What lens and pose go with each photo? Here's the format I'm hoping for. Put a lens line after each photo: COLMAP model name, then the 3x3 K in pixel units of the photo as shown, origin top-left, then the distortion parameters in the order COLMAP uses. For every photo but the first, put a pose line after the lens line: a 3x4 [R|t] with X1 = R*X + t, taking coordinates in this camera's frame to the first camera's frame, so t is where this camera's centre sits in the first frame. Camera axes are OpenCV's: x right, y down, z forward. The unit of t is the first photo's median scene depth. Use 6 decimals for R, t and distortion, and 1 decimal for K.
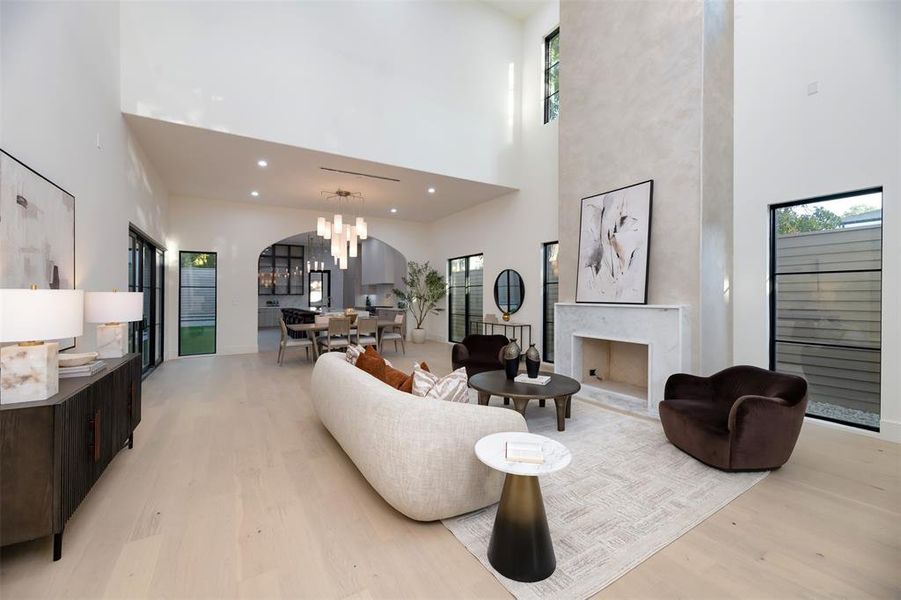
lens RADIAL K [[367.0, 0, 451.6], [0, 367.0, 292.8], [0, 0, 1]] dist [0.002583, -0.000045]
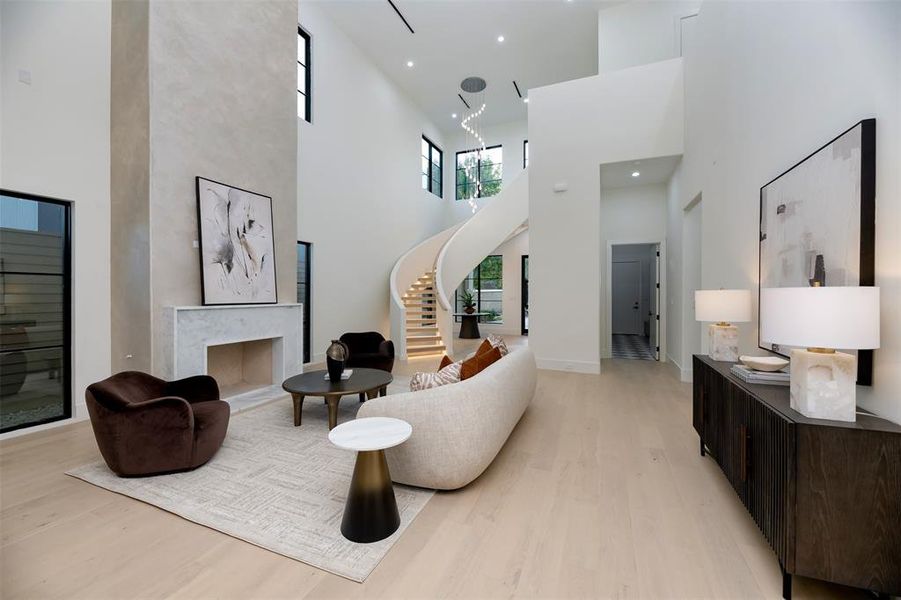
lens RADIAL K [[367.0, 0, 447.9], [0, 367.0, 299.0], [0, 0, 1]] dist [0.002583, -0.000045]
pose [[-0.571052, -0.007110, 0.820883, -0.680805], [-0.001157, 0.999968, 0.007857, 0.006180], [-0.820913, 0.003537, -0.571042, 1.106792]]
